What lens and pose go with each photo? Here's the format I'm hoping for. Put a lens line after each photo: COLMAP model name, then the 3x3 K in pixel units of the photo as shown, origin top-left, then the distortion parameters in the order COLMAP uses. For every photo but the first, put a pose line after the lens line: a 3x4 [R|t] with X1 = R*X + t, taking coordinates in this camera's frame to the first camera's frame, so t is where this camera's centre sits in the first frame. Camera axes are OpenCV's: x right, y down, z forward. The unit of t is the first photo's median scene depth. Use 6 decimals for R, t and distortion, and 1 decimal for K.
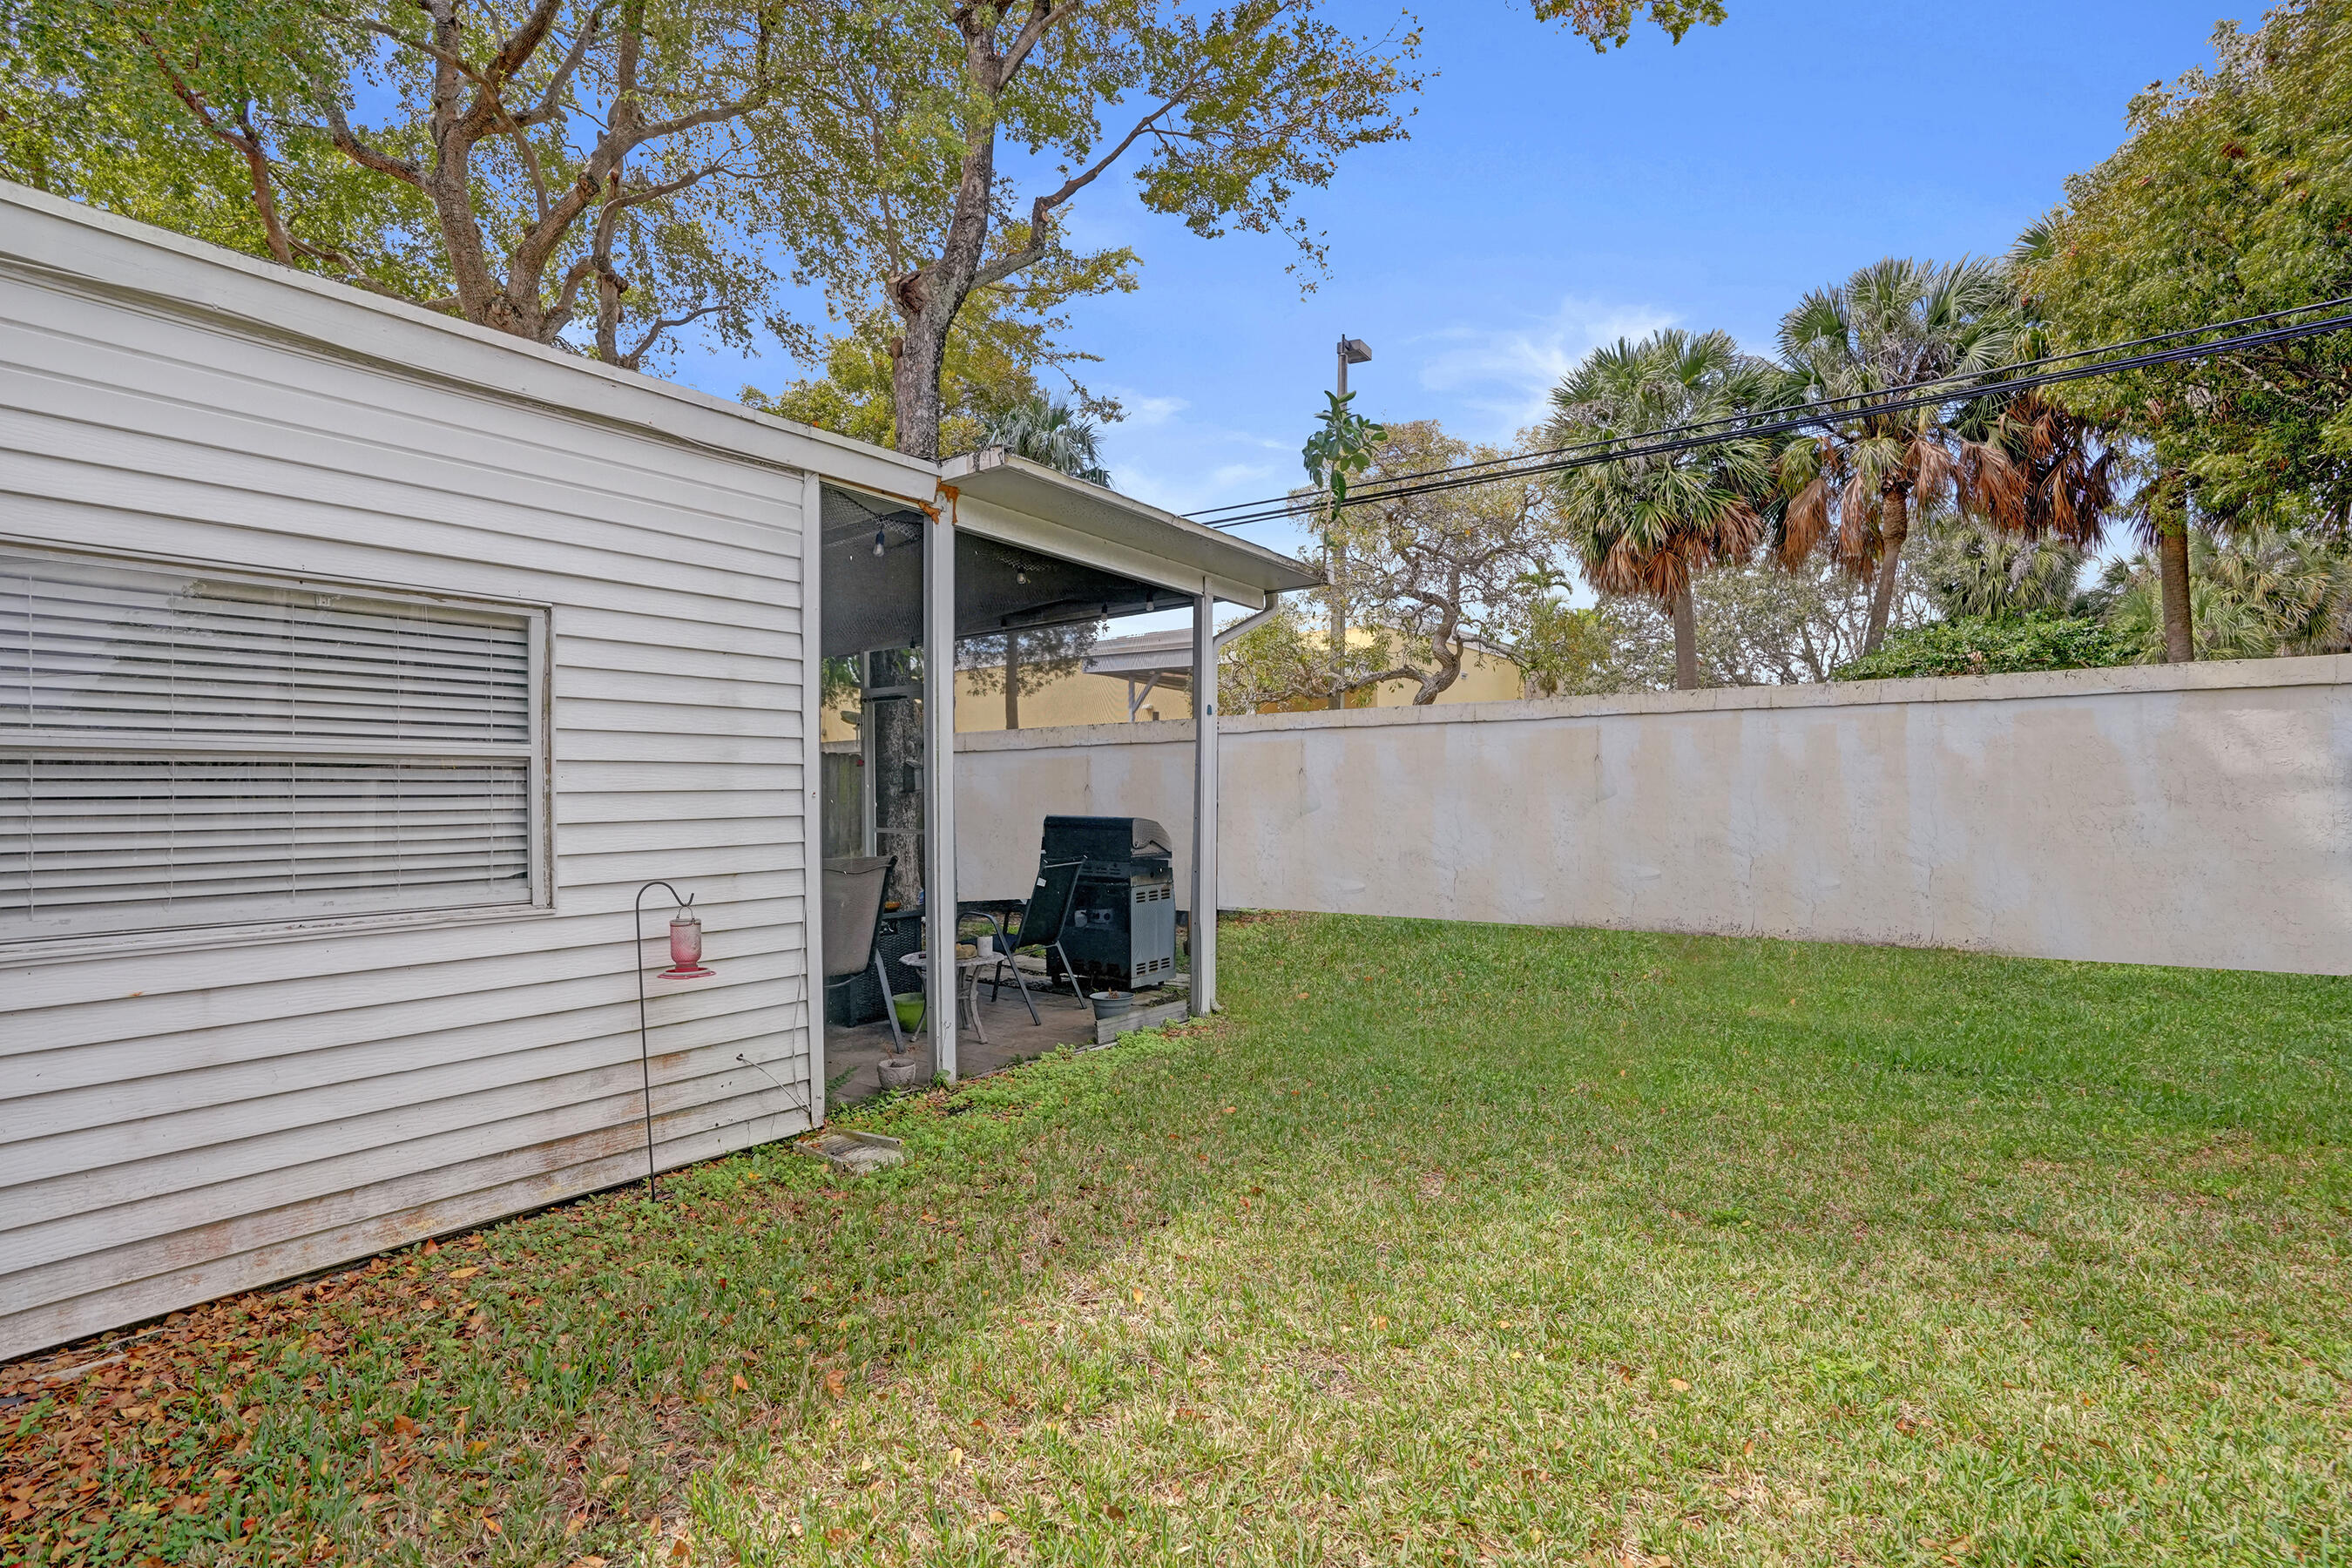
lens RADIAL K [[1096.3, 0, 1171.8], [0, 1096.3, 763.1], [0, 0, 1]] dist [-0.068246, 0.026161]
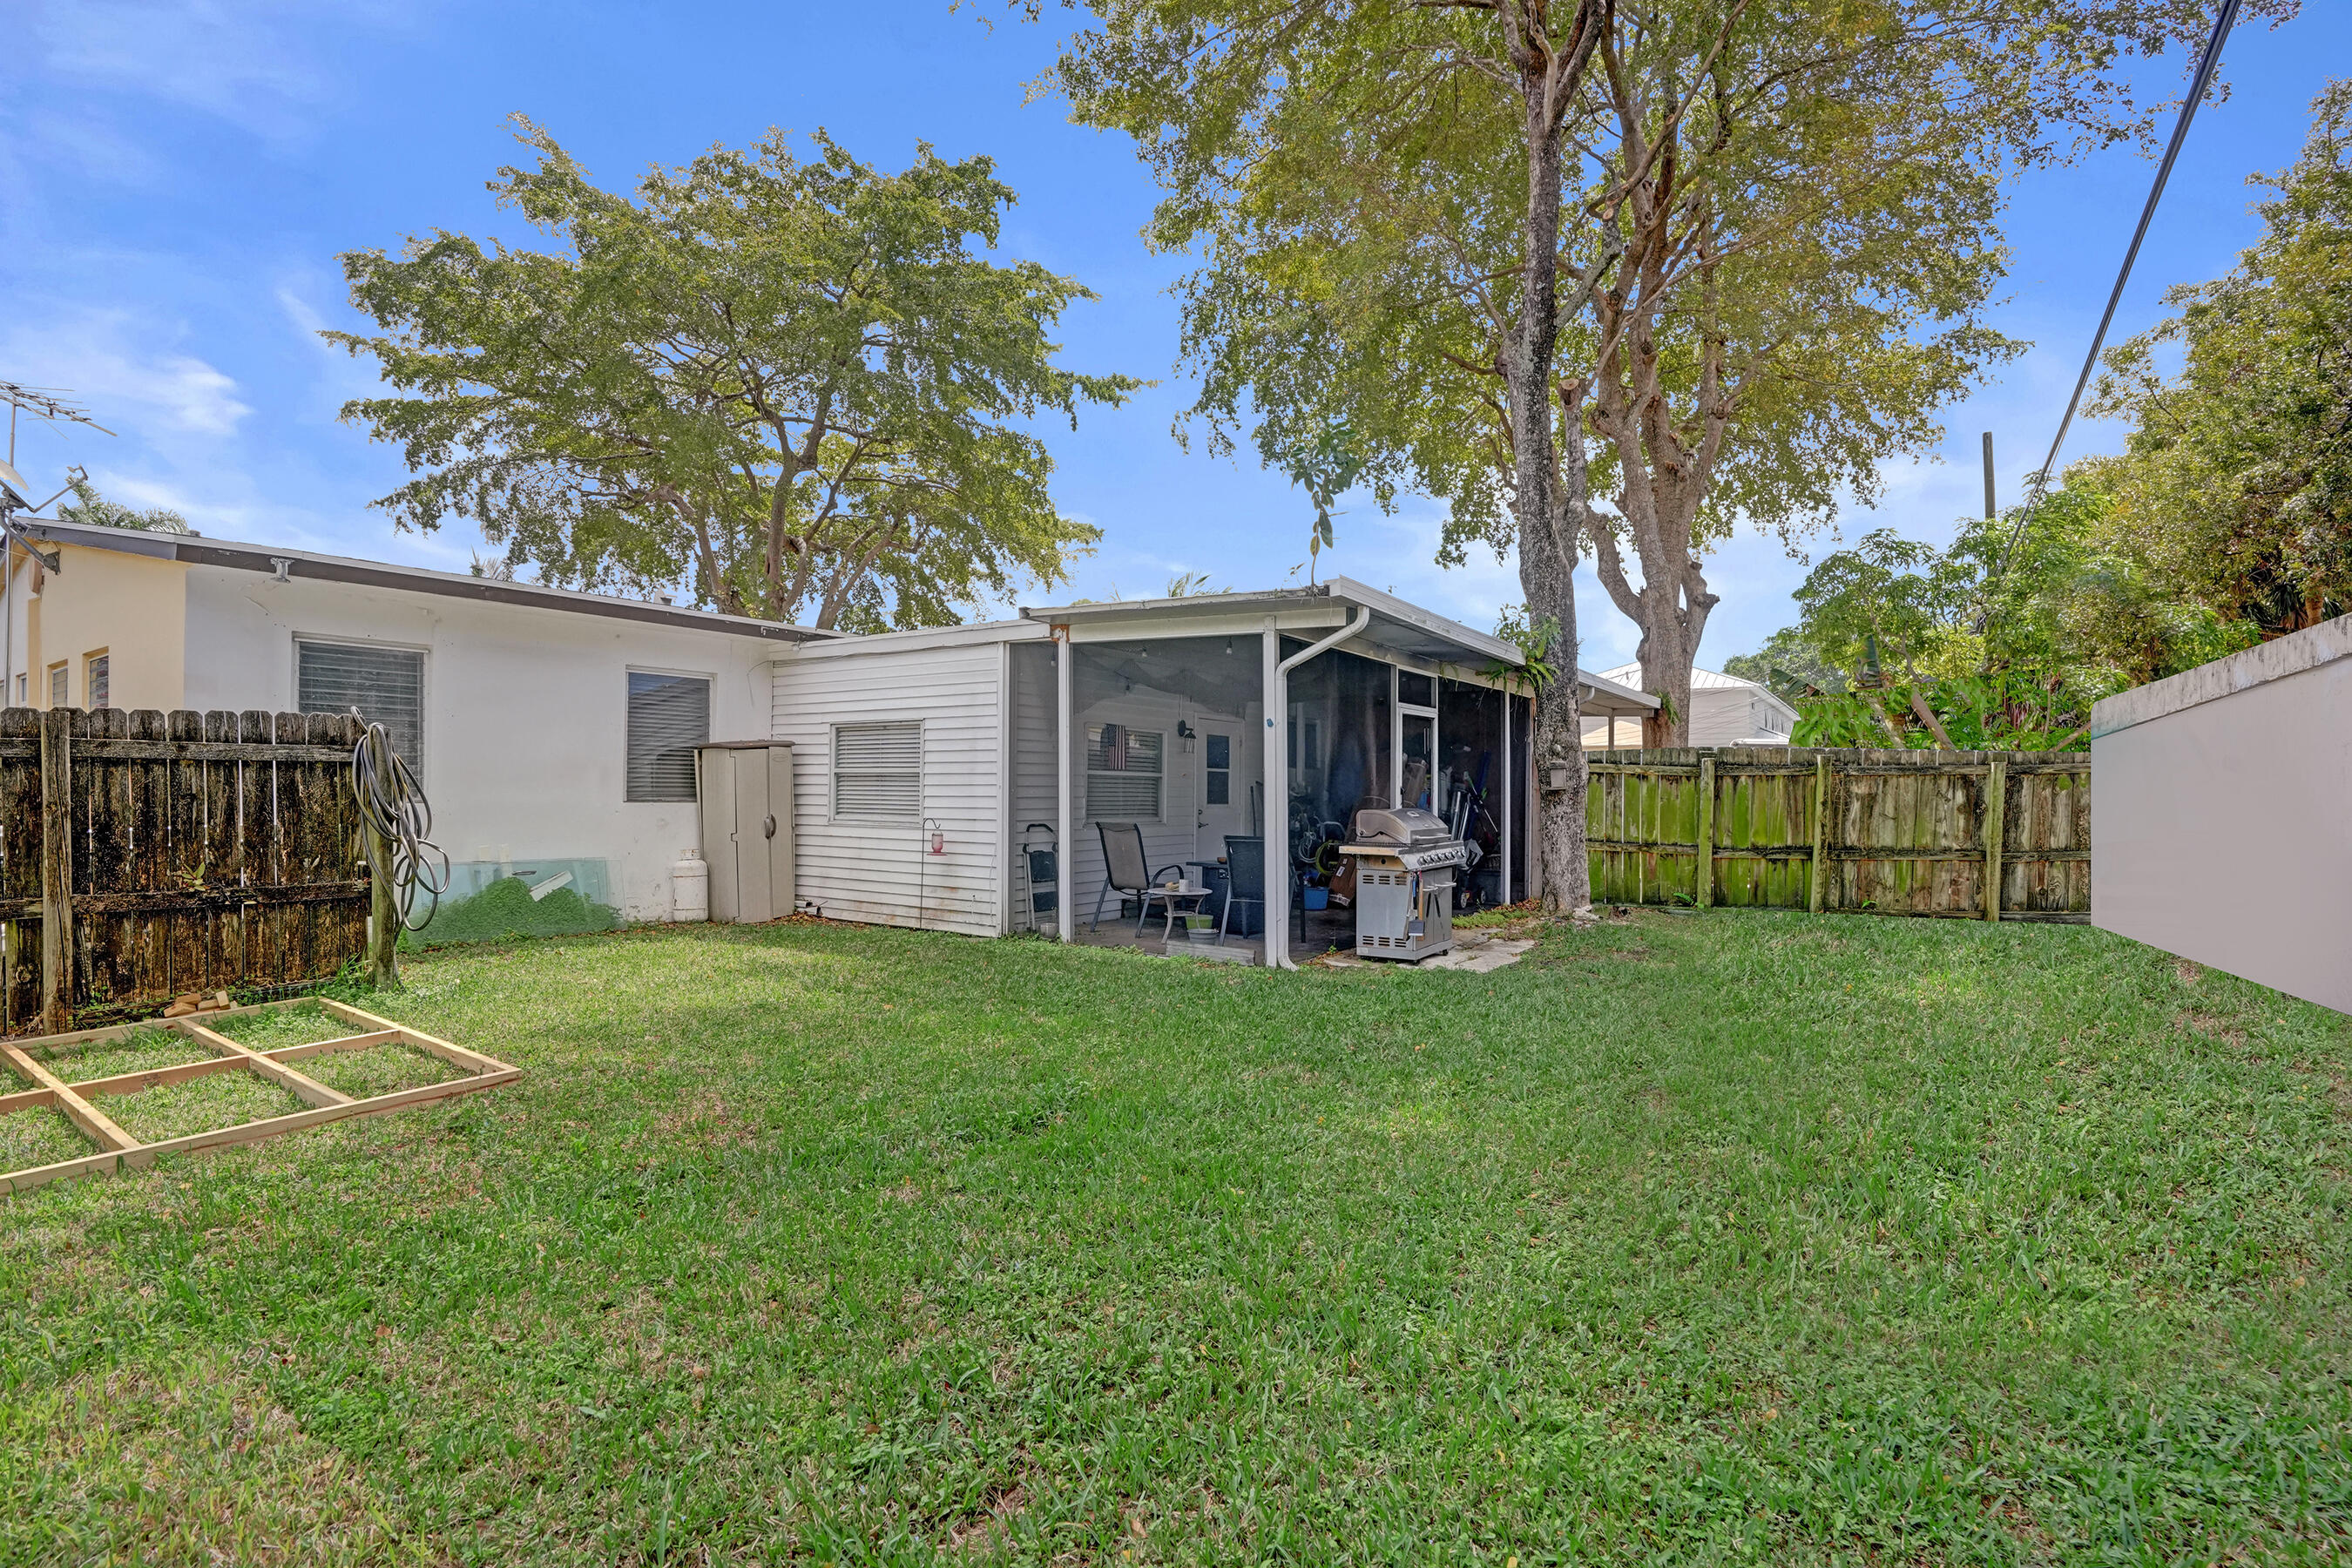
lens RADIAL K [[1096.3, 0, 1171.8], [0, 1096.3, 763.1], [0, 0, 1]] dist [-0.068246, 0.026161]
pose [[0.036539, -0.004215, -0.999323, 2.221884], [0.025216, 0.999677, -0.003294, -0.004526], [0.999014, -0.025079, 0.036633, 1.481580]]
